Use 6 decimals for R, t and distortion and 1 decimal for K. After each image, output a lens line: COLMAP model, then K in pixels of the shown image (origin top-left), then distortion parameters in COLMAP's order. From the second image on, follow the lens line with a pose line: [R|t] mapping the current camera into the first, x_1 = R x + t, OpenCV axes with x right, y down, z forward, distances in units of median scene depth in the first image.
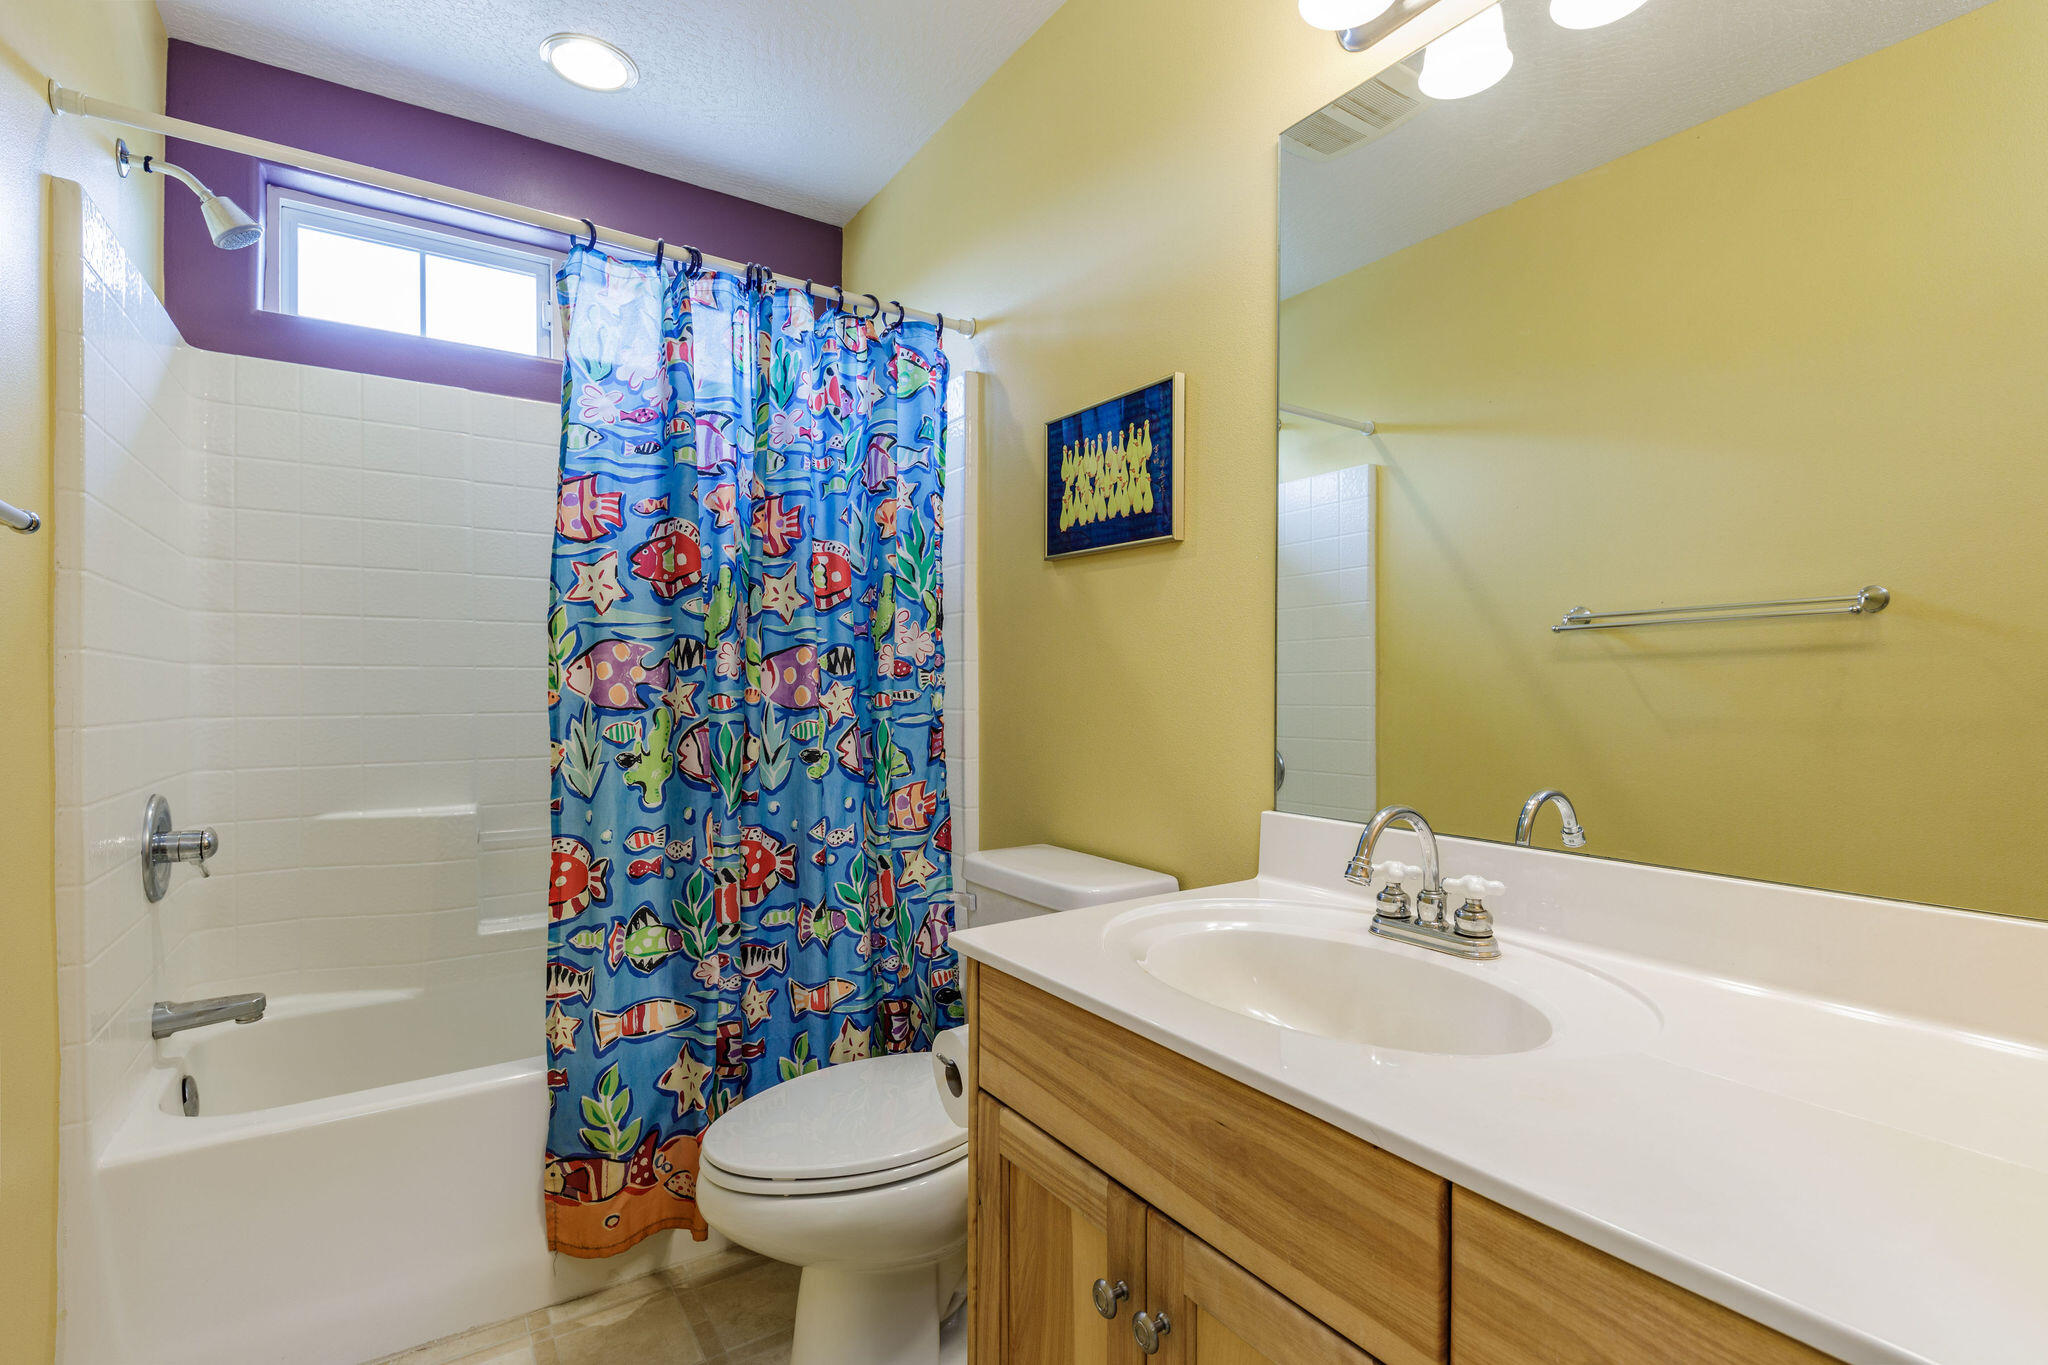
lens RADIAL K [[951.5, 0, 1024.0], [0, 951.5, 682.5], [0, 0, 1]] dist [0.000481, 0.000032]
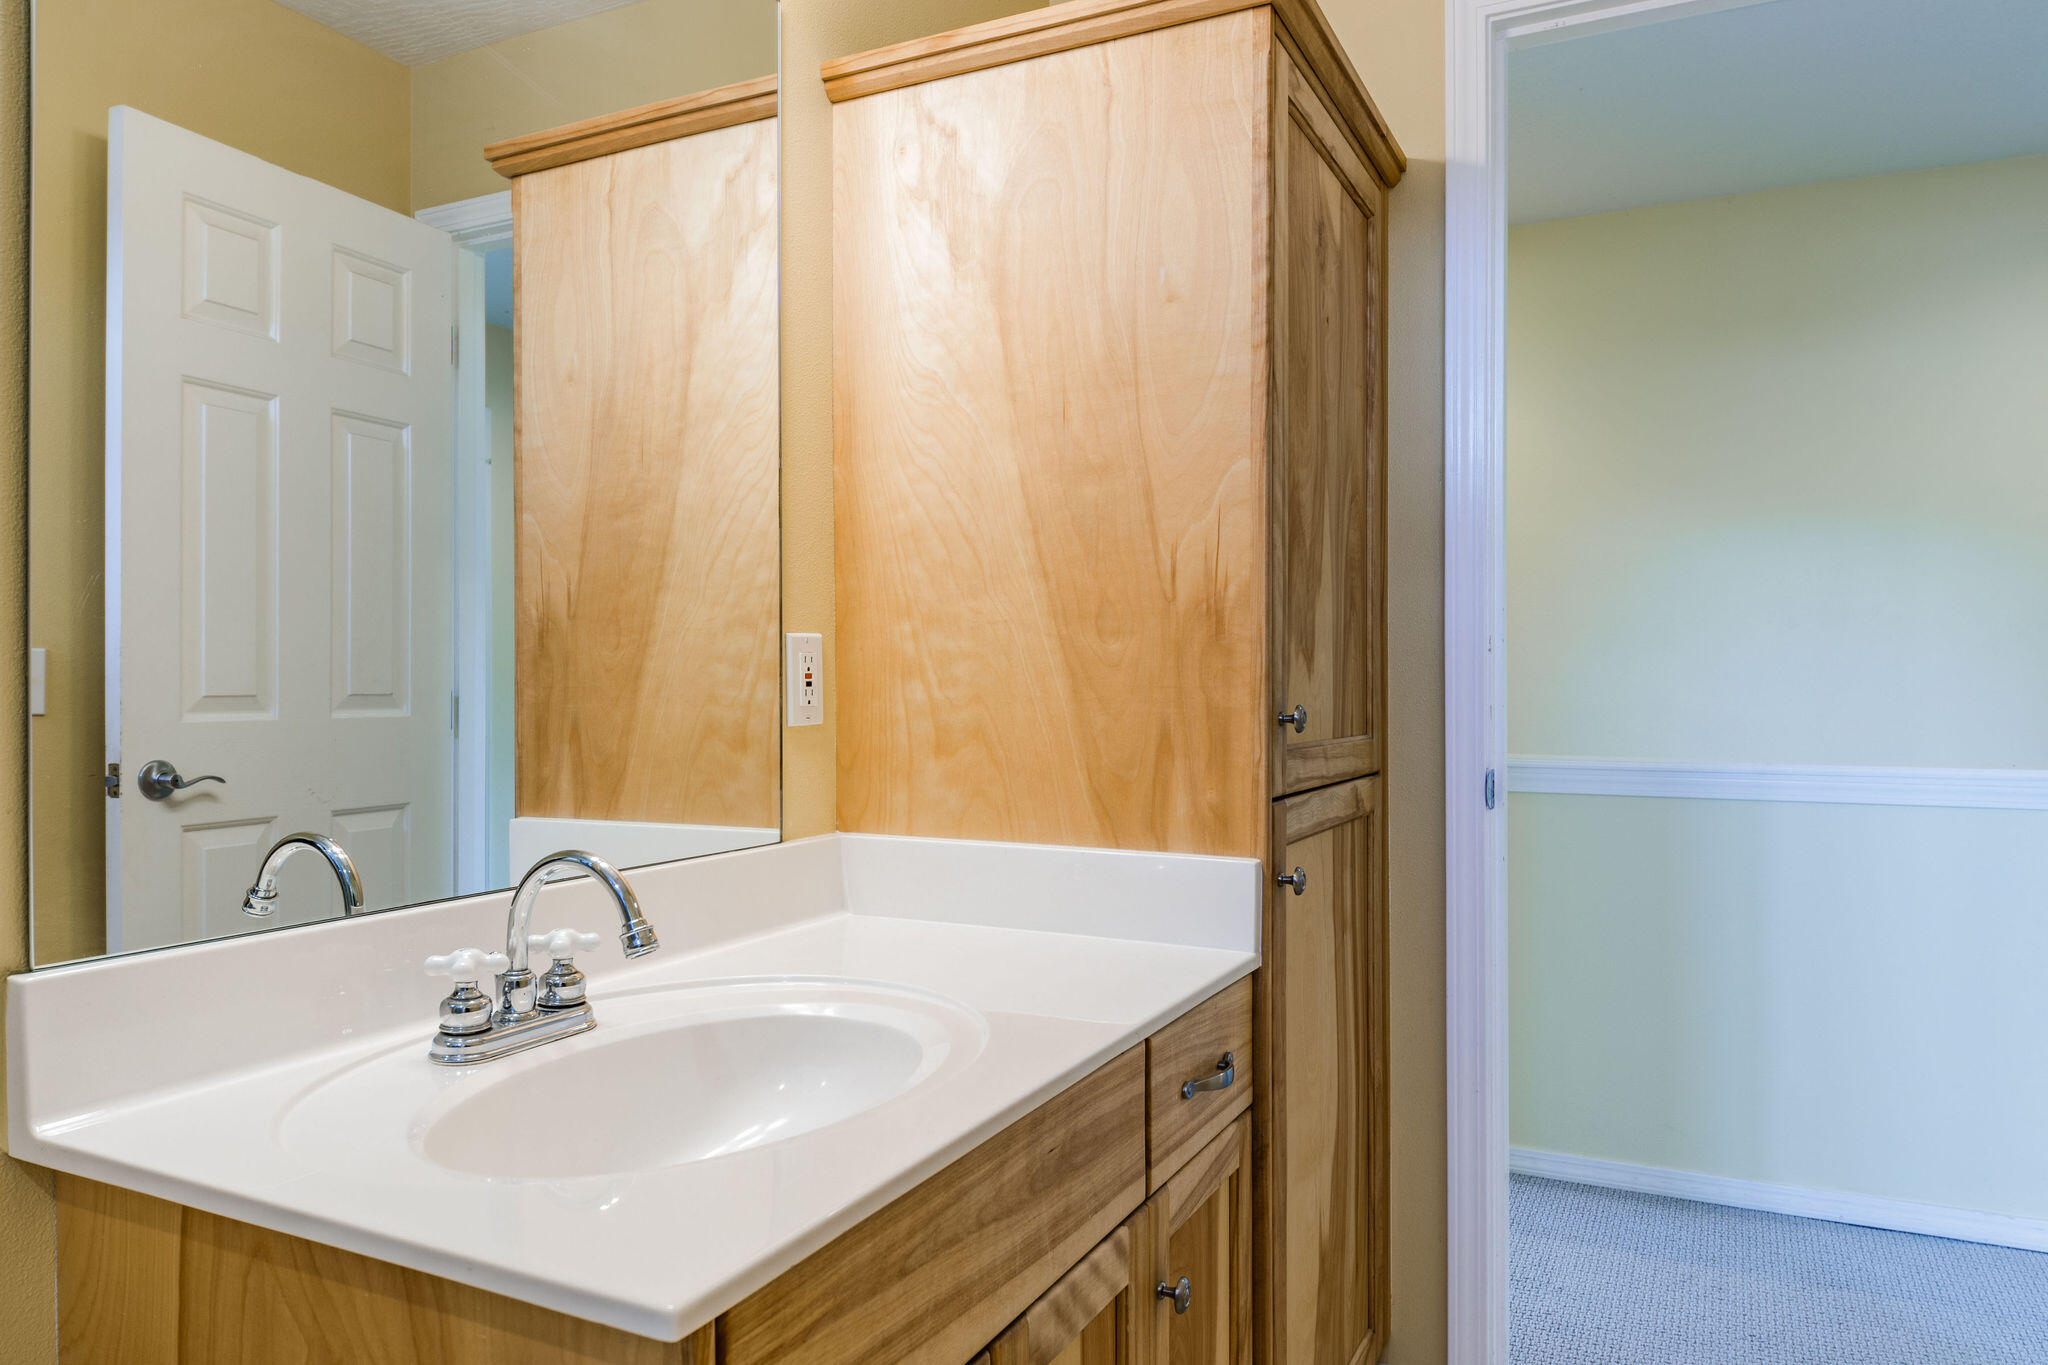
lens RADIAL K [[1361.5, 0, 1024.0], [0, 1361.5, 682.5], [0, 0, 1]] dist [0.000253, 0.000140]
pose [[-0.497841, -0.002450, 0.867265, -0.681634], [0.000265, 0.999996, 0.002977, -0.001860], [-0.867268, 0.001712, -0.497838, 1.223765]]
